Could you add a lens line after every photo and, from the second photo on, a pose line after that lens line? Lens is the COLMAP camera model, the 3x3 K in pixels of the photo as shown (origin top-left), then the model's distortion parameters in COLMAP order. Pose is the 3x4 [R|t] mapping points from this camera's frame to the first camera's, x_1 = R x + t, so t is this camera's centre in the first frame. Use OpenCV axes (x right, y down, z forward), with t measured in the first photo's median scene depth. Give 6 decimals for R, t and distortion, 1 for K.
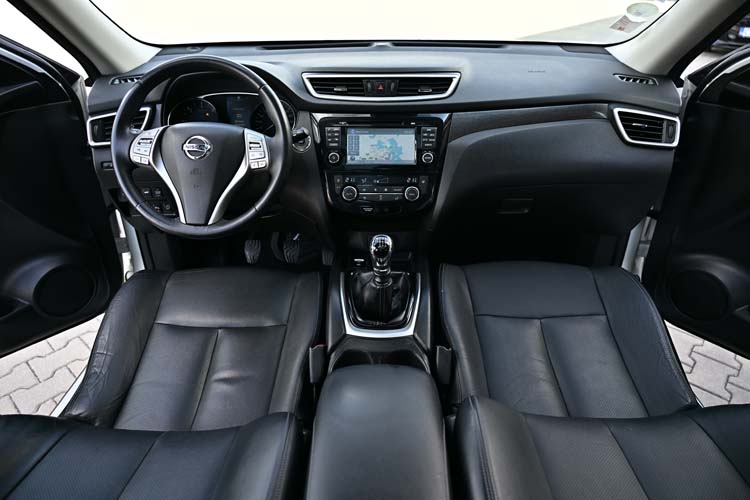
lens RADIAL K [[484.2, 0, 375.0], [0, 484.2, 250.0], [0, 0, 1]] dist [-0.009779, 0.000677]
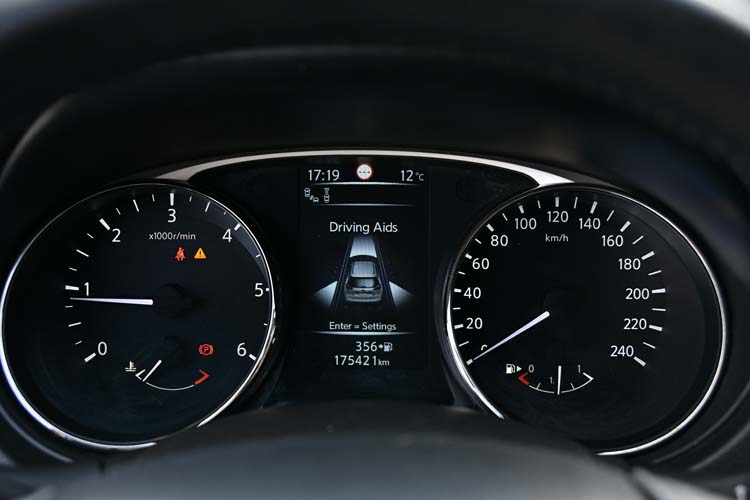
lens RADIAL K [[999.2, 0, 375.0], [0, 999.2, 250.0], [0, 0, 1]] dist [0.002282, 0.003089]
pose [[0.999956, 0.001259, -0.009326, -0.302010], [-0.002817, 0.985613, -0.168992, -0.239176], [0.008979, 0.169011, 0.985573, 0.671860]]
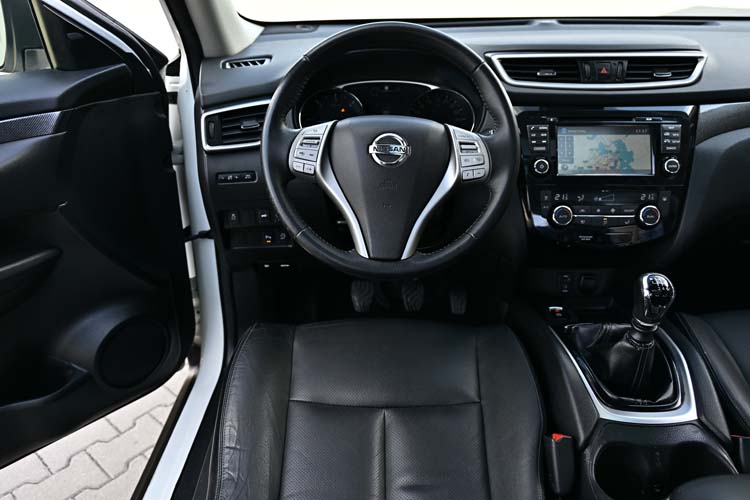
lens RADIAL K [[577.6, 0, 375.0], [0, 577.6, 250.0], [0, 0, 1]] dist [0.002749, -0.001760]
pose [[0.999984, -0.004283, 0.003621, -0.335008], [0.004521, 0.997644, -0.068450, -0.008400], [-0.003320, 0.068465, 0.997648, 0.149478]]
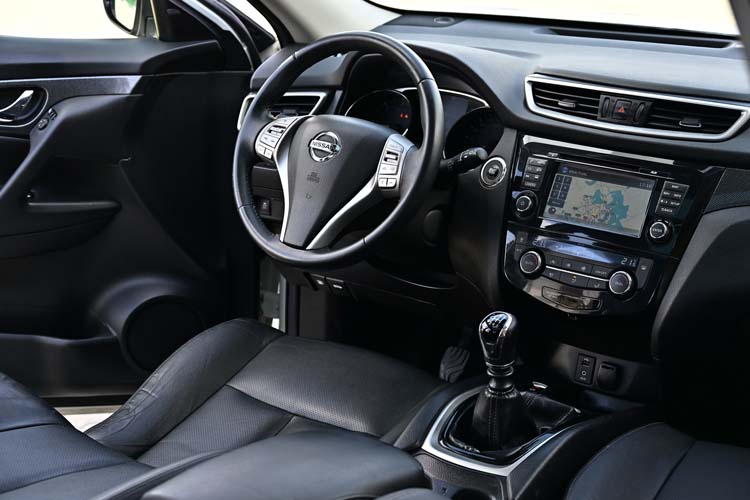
lens RADIAL K [[1455.5, 0, 375.0], [0, 1455.5, 250.0], [0, 0, 1]] dist [-0.009520, -0.012529]
pose [[0.803603, 0.187700, -0.564792, 0.839540], [-0.312548, 0.940674, -0.132084, 0.177236], [0.506493, 0.282668, 0.814594, -0.625607]]
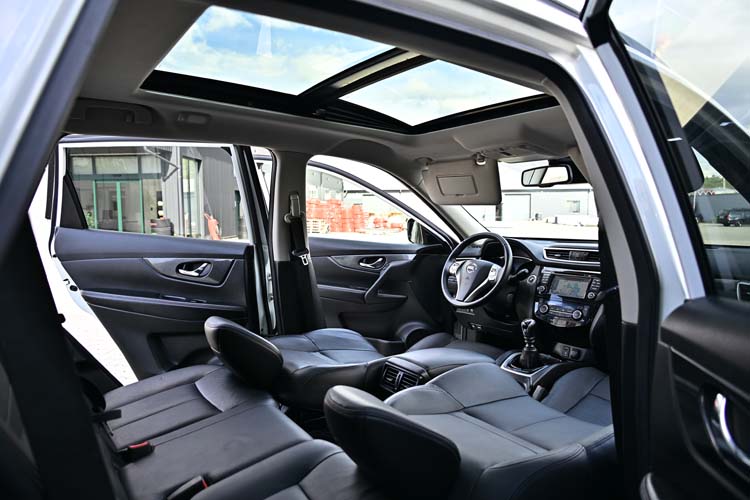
lens RADIAL K [[484.2, 0, 375.0], [0, 484.2, 250.0], [0, 0, 1]] dist [-0.009779, 0.000677]
pose [[0.601679, 0.056492, -0.796738, 0.959919], [-0.410612, 0.877473, -0.247869, 0.379929], [0.685113, 0.476287, 0.551153, -0.478550]]
